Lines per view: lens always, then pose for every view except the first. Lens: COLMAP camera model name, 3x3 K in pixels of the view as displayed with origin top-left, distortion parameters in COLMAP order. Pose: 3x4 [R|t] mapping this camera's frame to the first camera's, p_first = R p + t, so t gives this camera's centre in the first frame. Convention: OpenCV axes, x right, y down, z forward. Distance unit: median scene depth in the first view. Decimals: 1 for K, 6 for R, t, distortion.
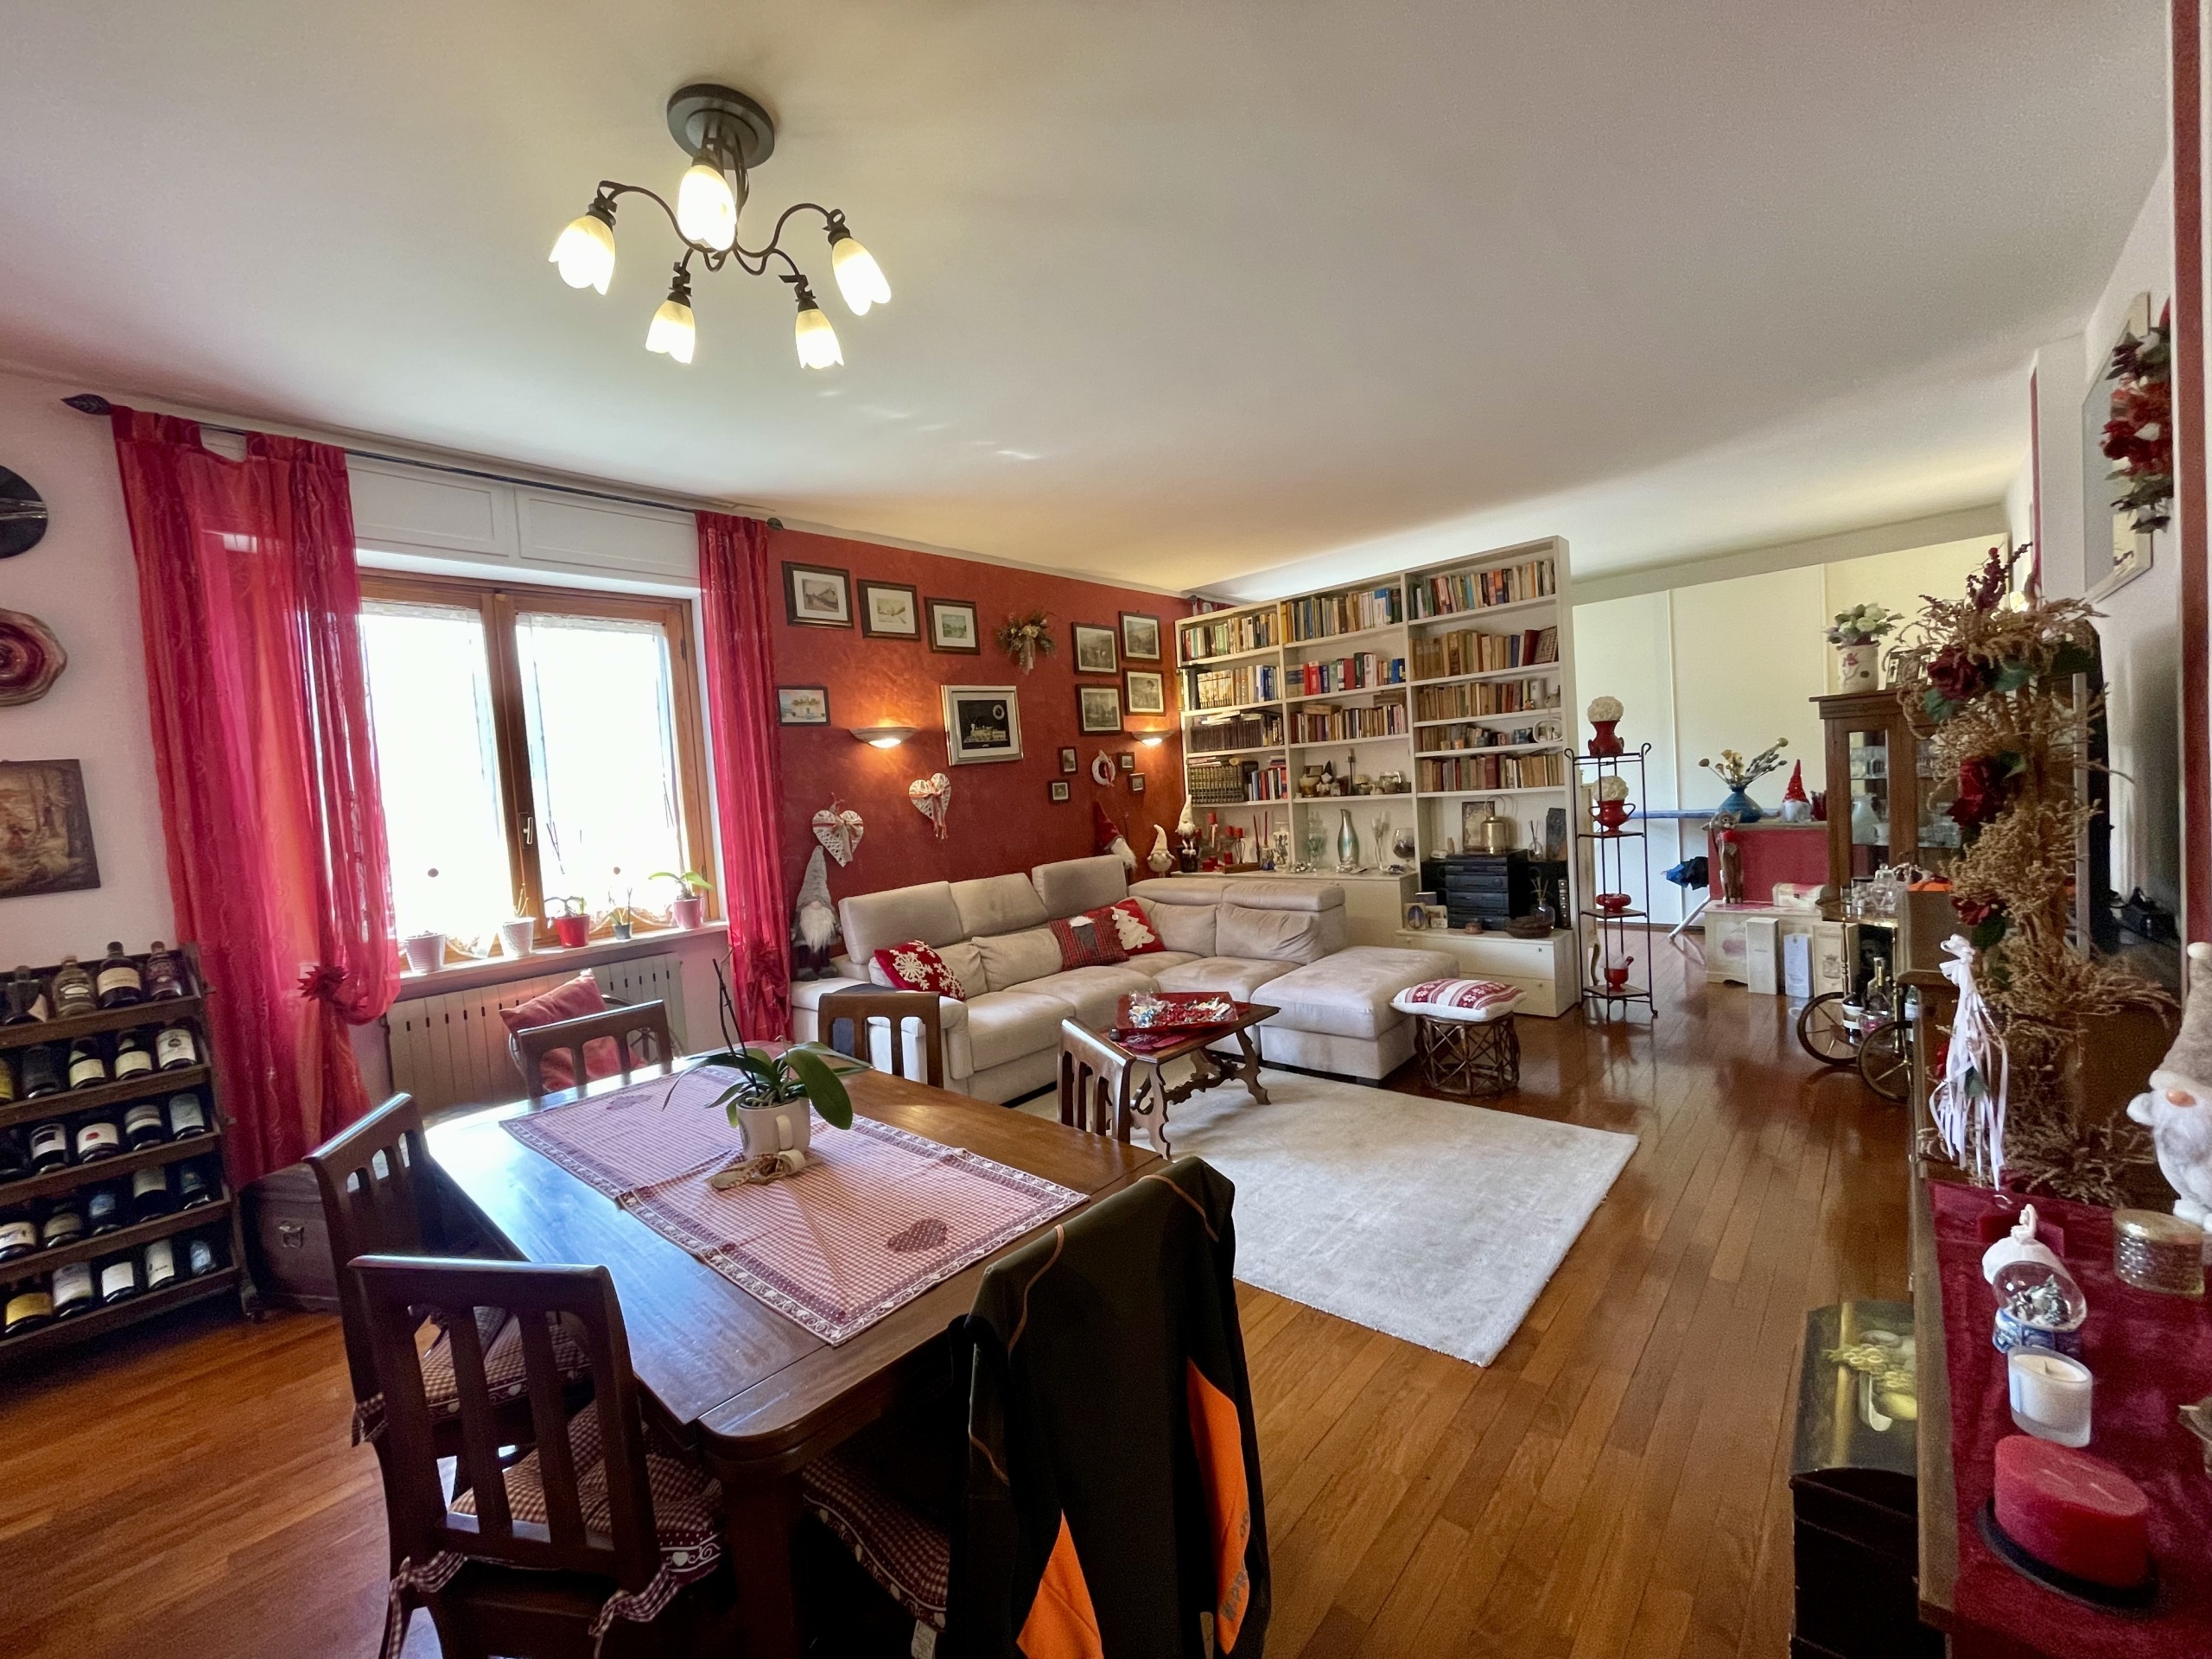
lens RADIAL K [[889.4, 0, 1108.6], [0, 889.4, 830.2], [0, 0, 1]] dist [0.000349, 0.000332]
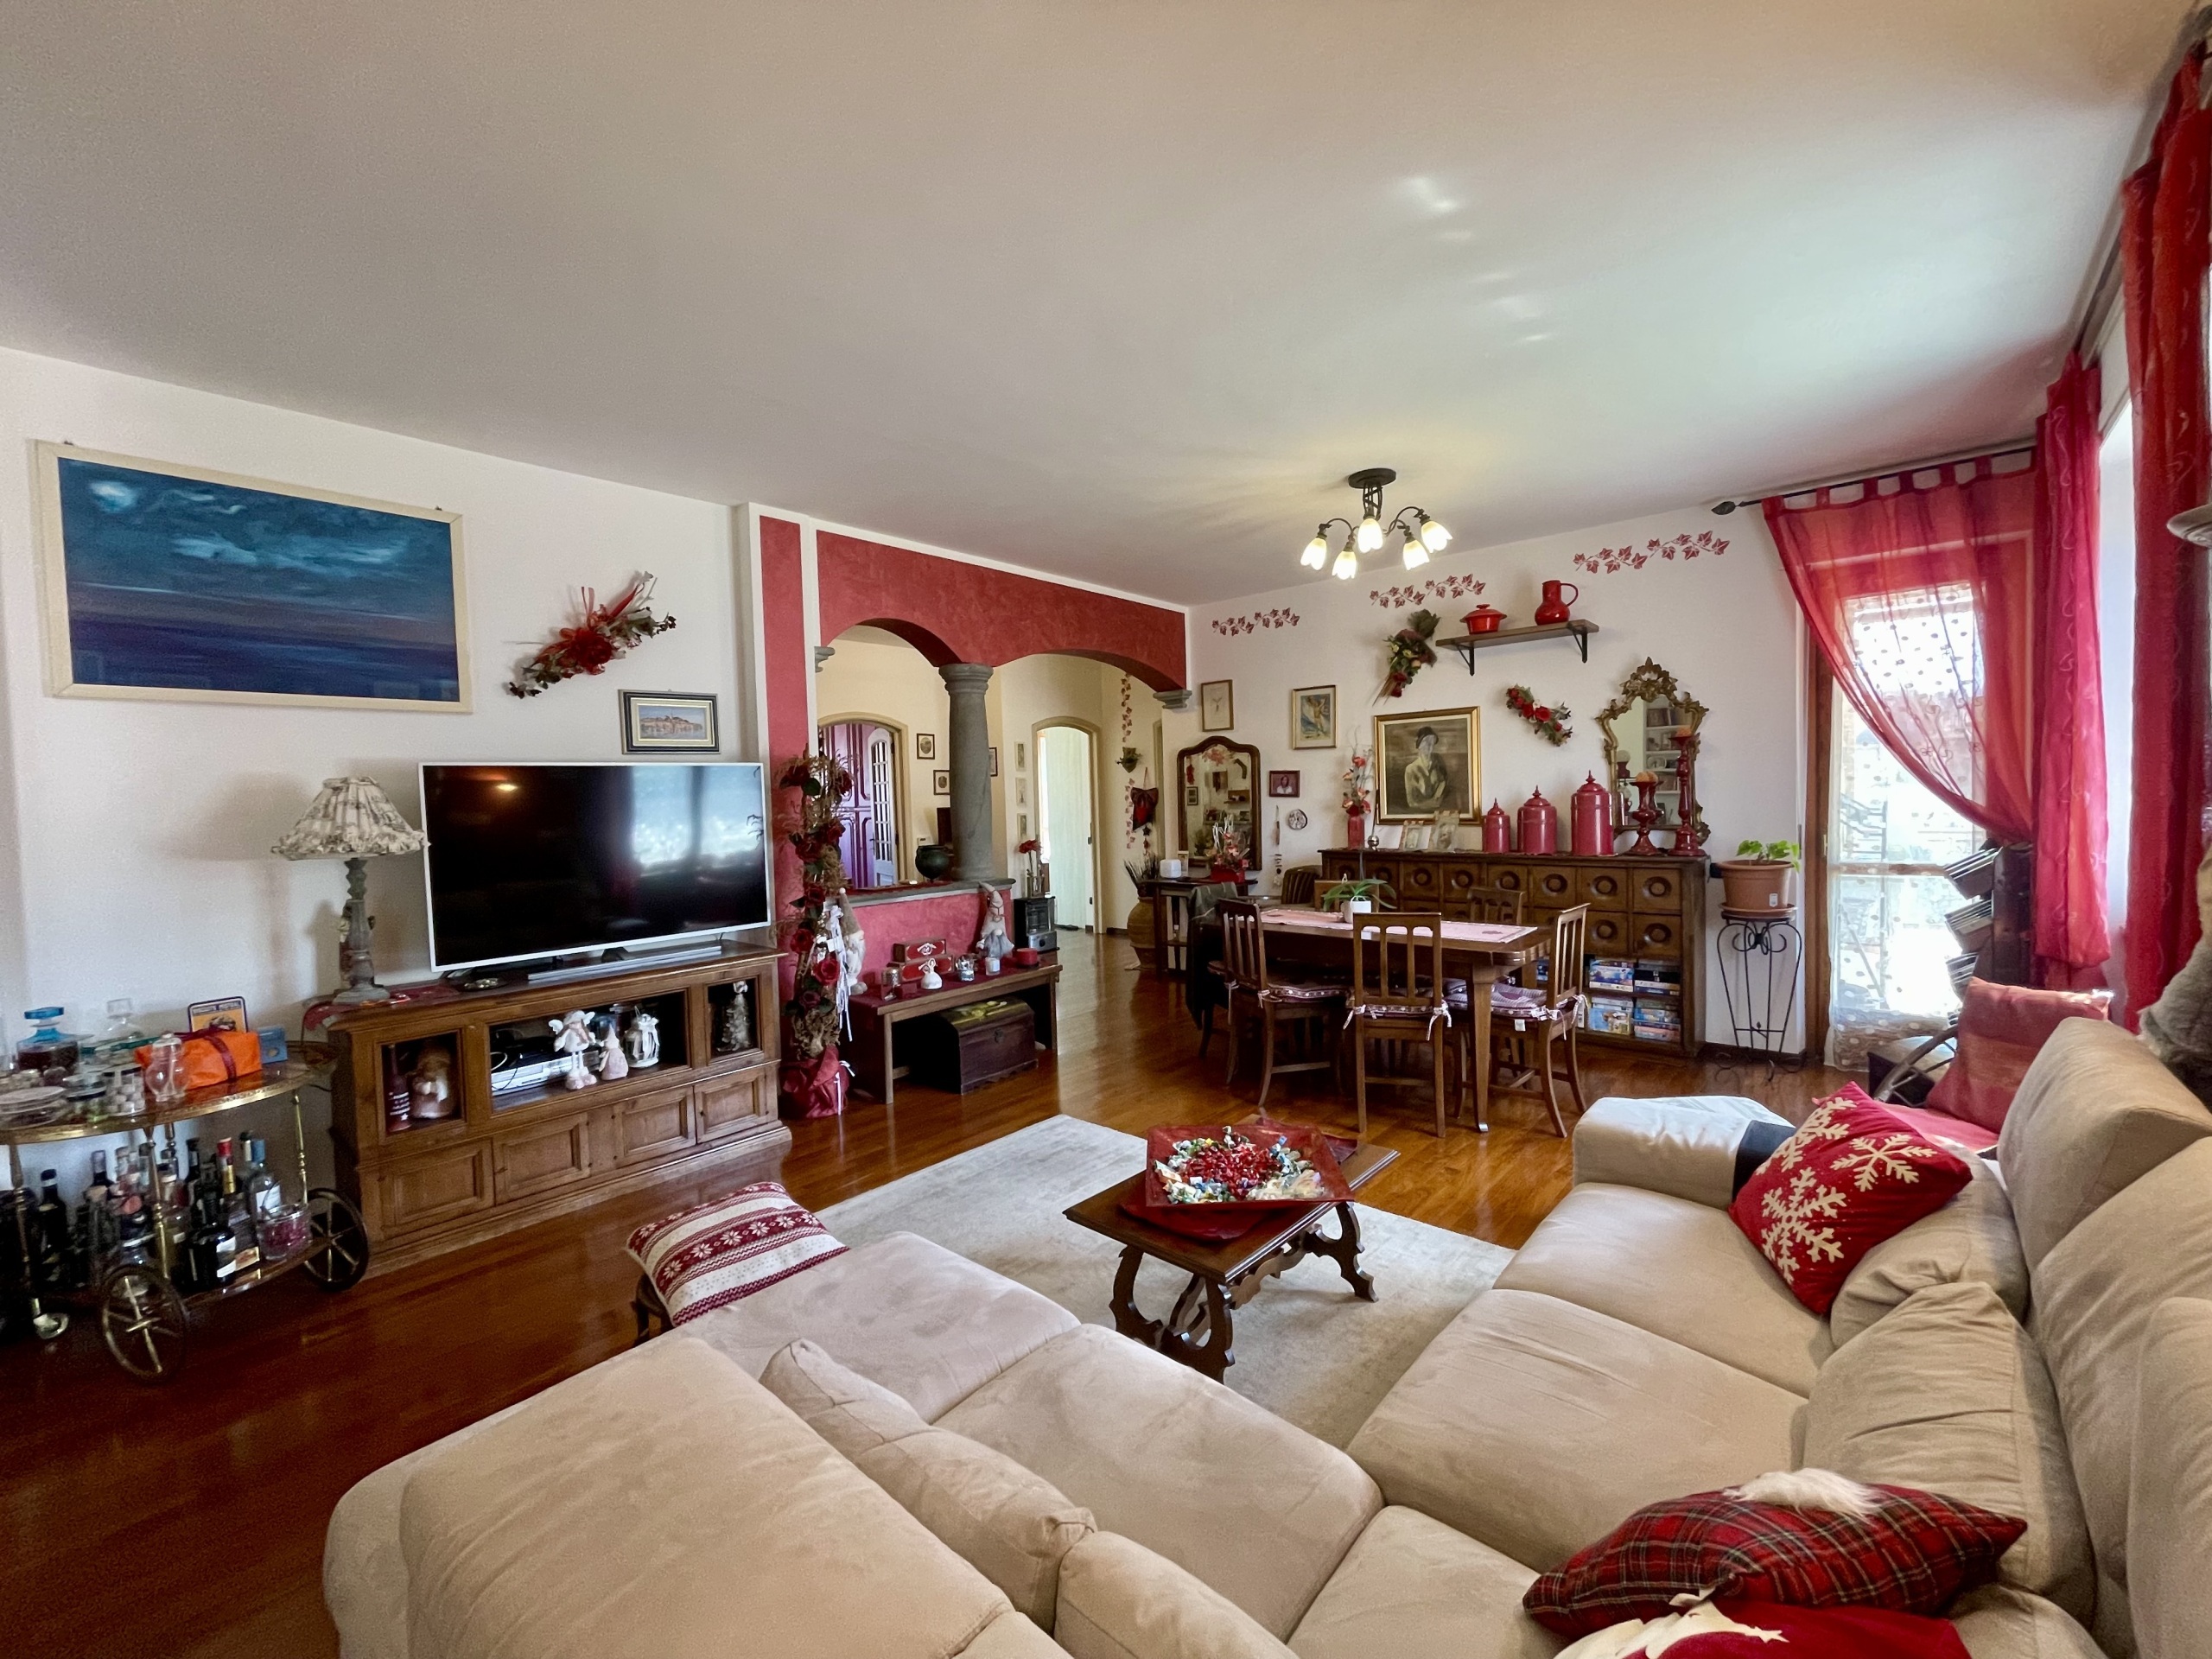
lens RADIAL K [[889.4, 0, 1100.7], [0, 889.4, 829.3], [0, 0, 1]] dist [0.000349, 0.000332]
pose [[-0.994703, 0.102404, 0.008953, 0.094238], [0.102794, 0.990575, 0.090529, -0.063967], [0.000402, 0.090970, -0.995854, 1.060647]]
